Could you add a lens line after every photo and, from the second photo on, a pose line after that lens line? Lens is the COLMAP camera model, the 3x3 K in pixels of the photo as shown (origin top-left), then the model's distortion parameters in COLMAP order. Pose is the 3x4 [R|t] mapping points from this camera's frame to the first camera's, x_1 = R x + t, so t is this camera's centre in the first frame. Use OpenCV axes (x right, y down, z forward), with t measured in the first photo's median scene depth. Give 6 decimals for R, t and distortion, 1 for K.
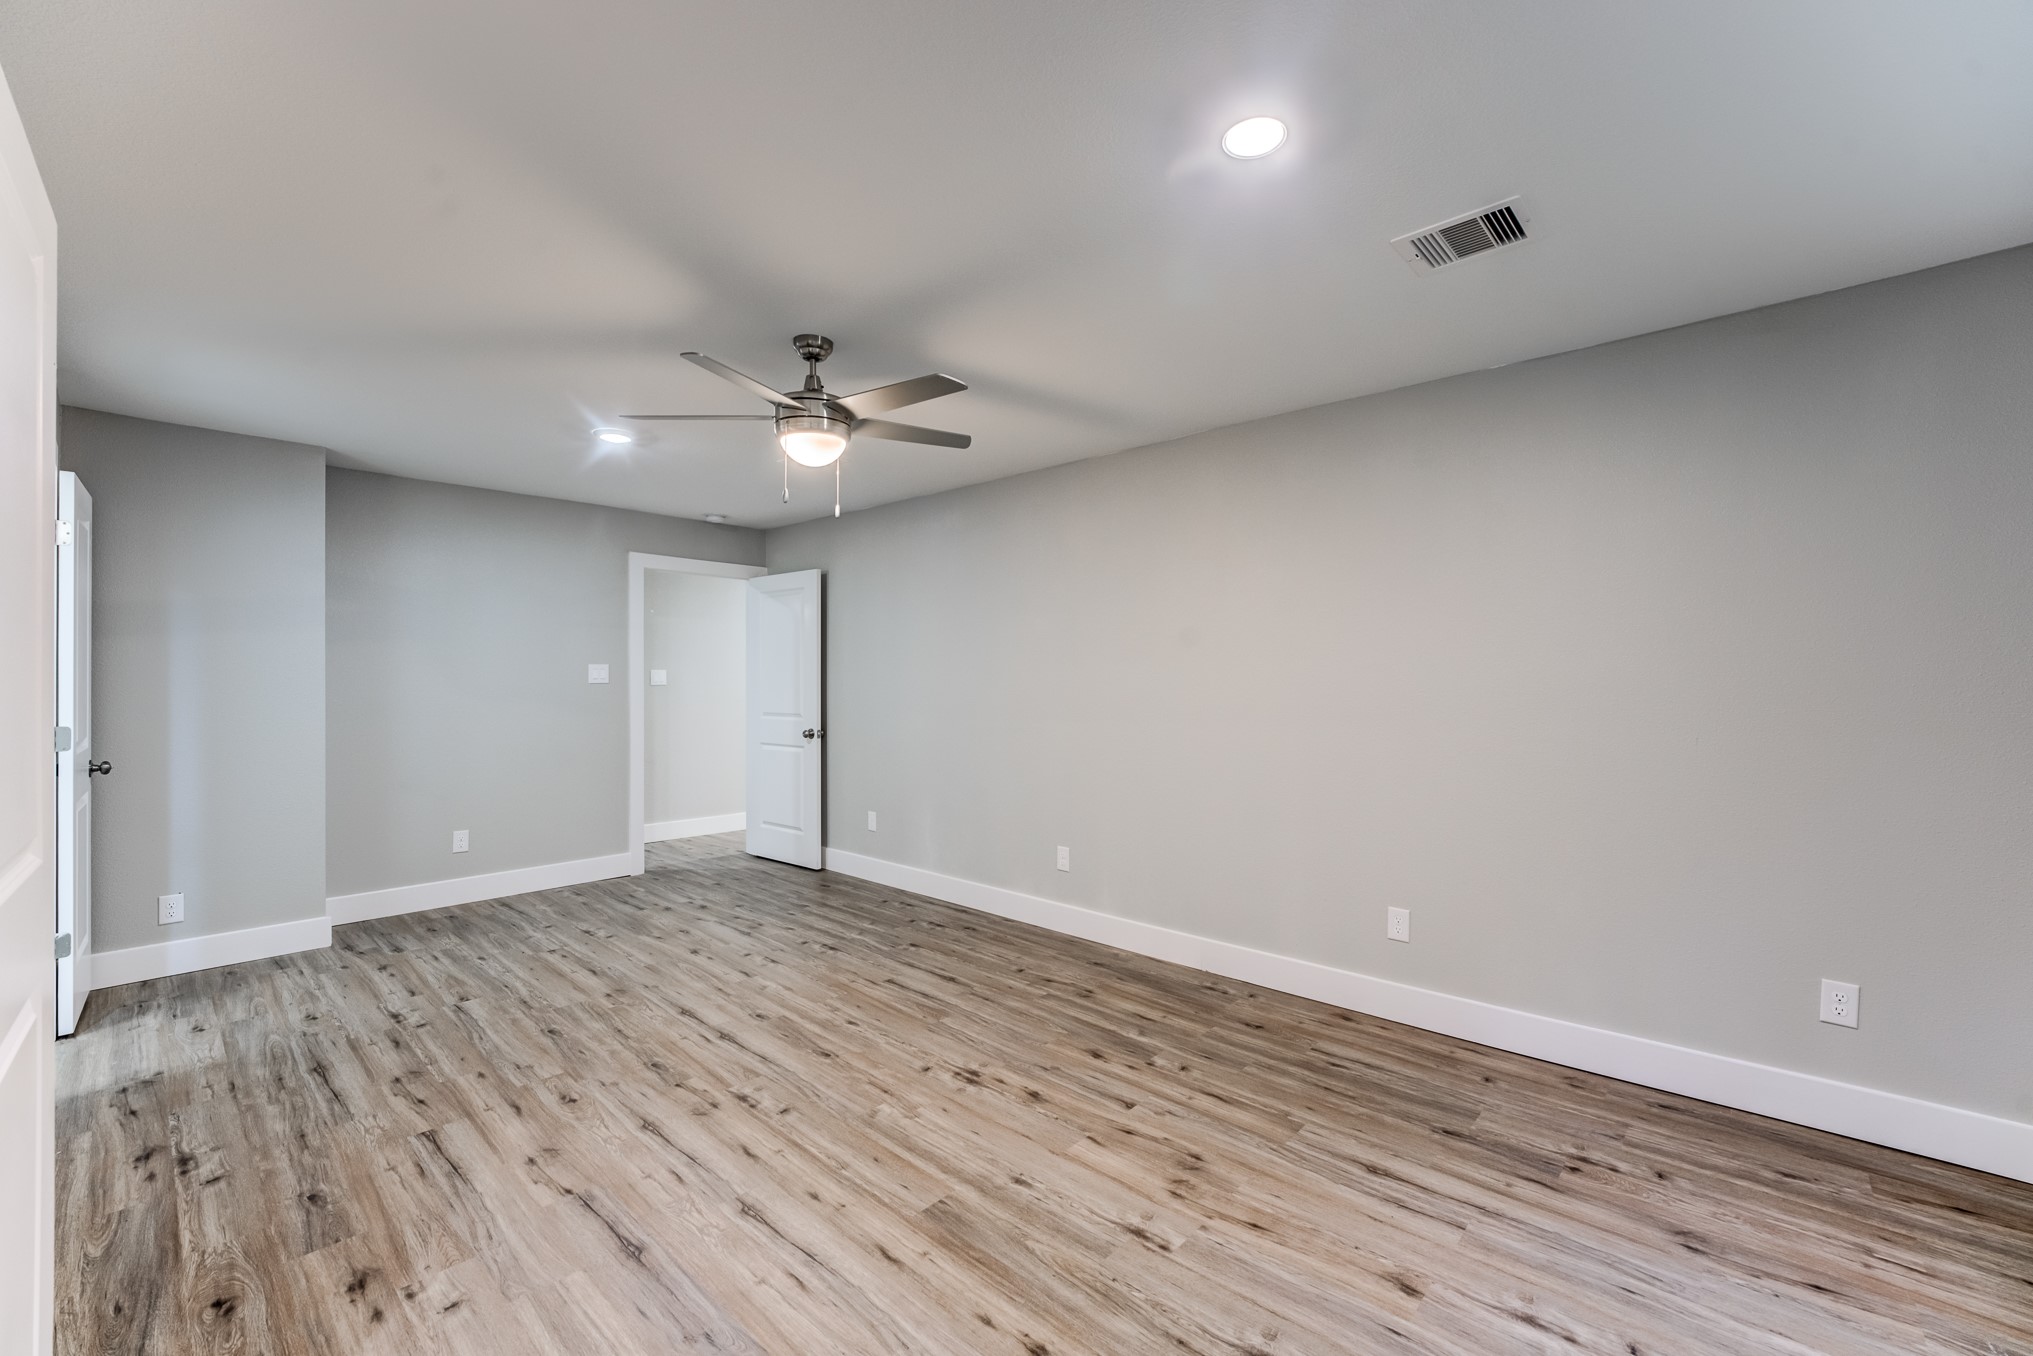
lens RADIAL K [[831.6, 0, 1018.8], [0, 831.6, 664.3], [0, 0, 1]] dist [-0.015046, 0.000924]
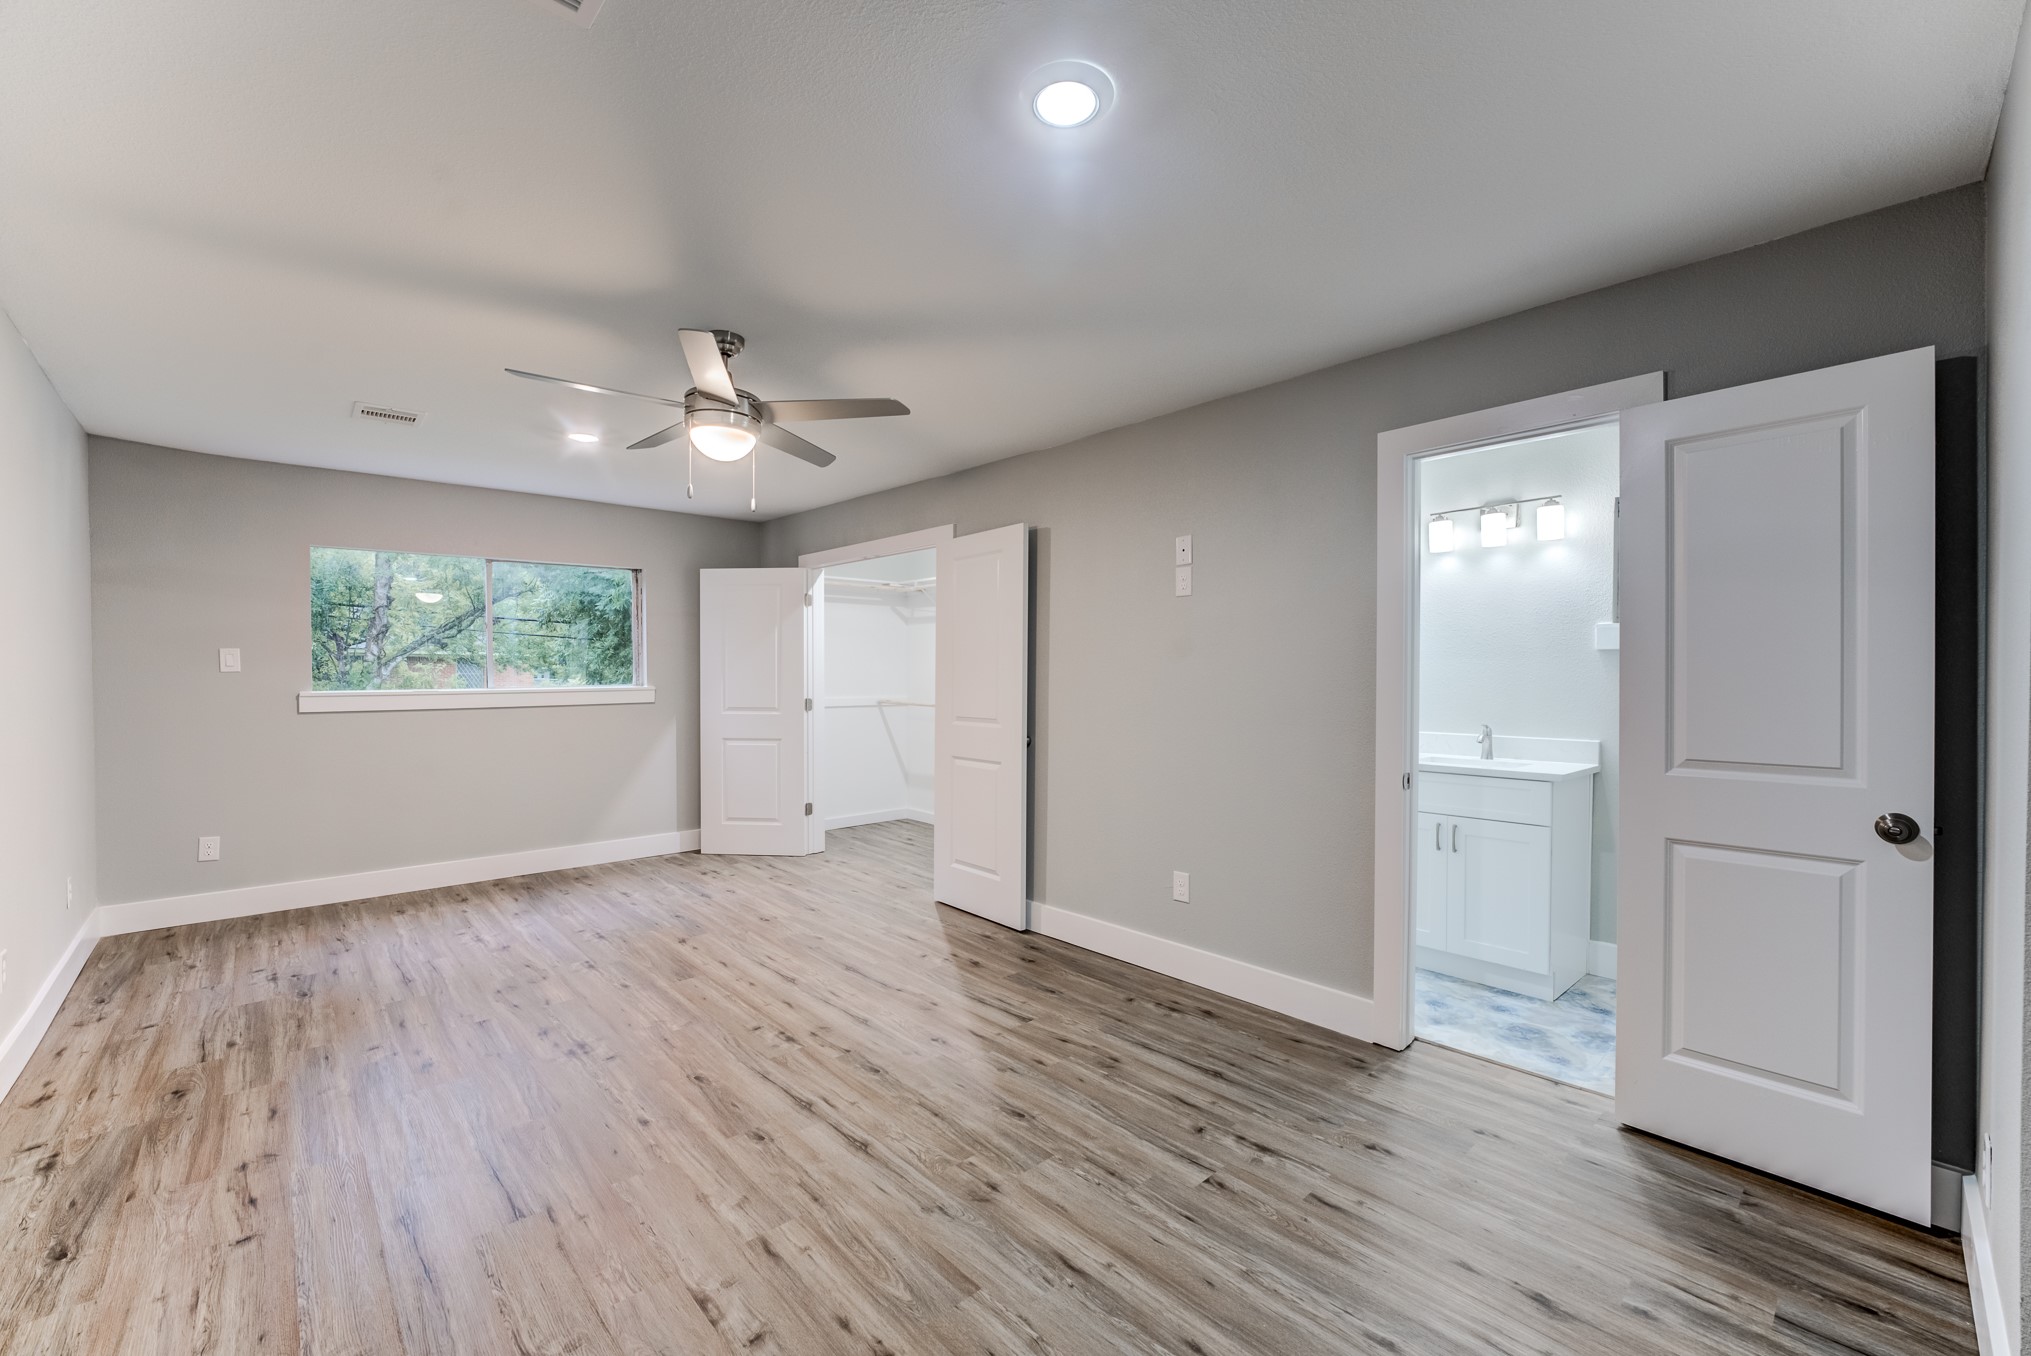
lens RADIAL K [[823.4, 0, 1015.5], [0, 823.4, 678.0], [0, 0, 1]] dist [-0.016907, 0.005065]
pose [[-0.996547, -0.001989, 0.083010, -0.639255], [-0.003420, 0.999848, -0.017099, 0.037558], [-0.082963, -0.017324, -0.996402, 1.829929]]
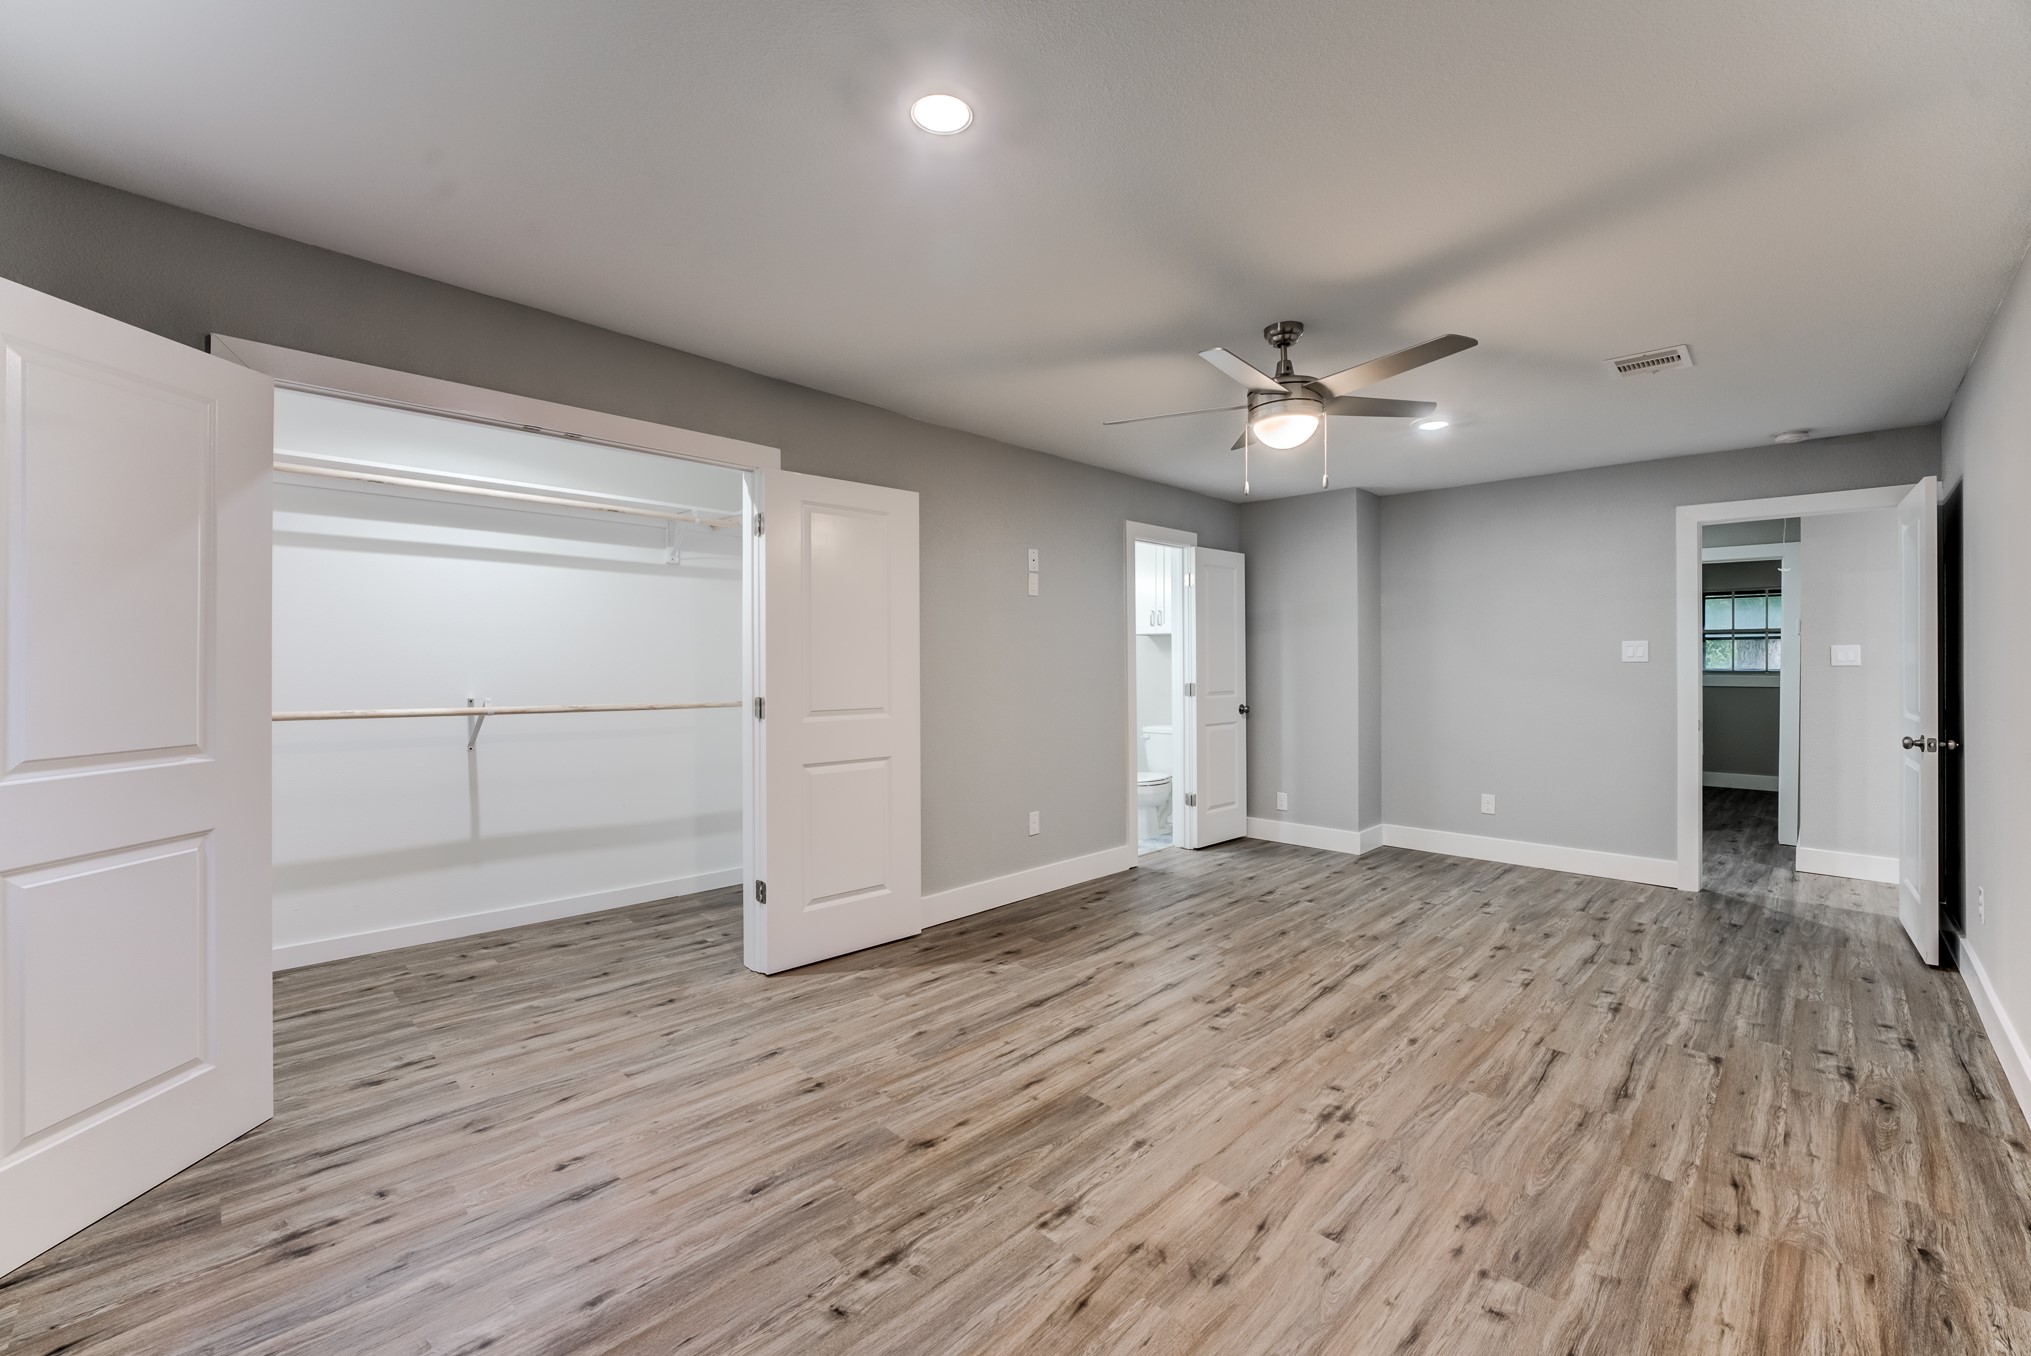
lens RADIAL K [[828.8, 0, 1001.2], [0, 828.8, 667.4], [0, 0, 1]] dist [-0.013964, 0.003287]
pose [[-0.044321, 0.007389, -0.998990, 0.740911], [0.017841, 0.999819, 0.006604, 0.018501], [0.998858, -0.017530, -0.044445, 0.639834]]
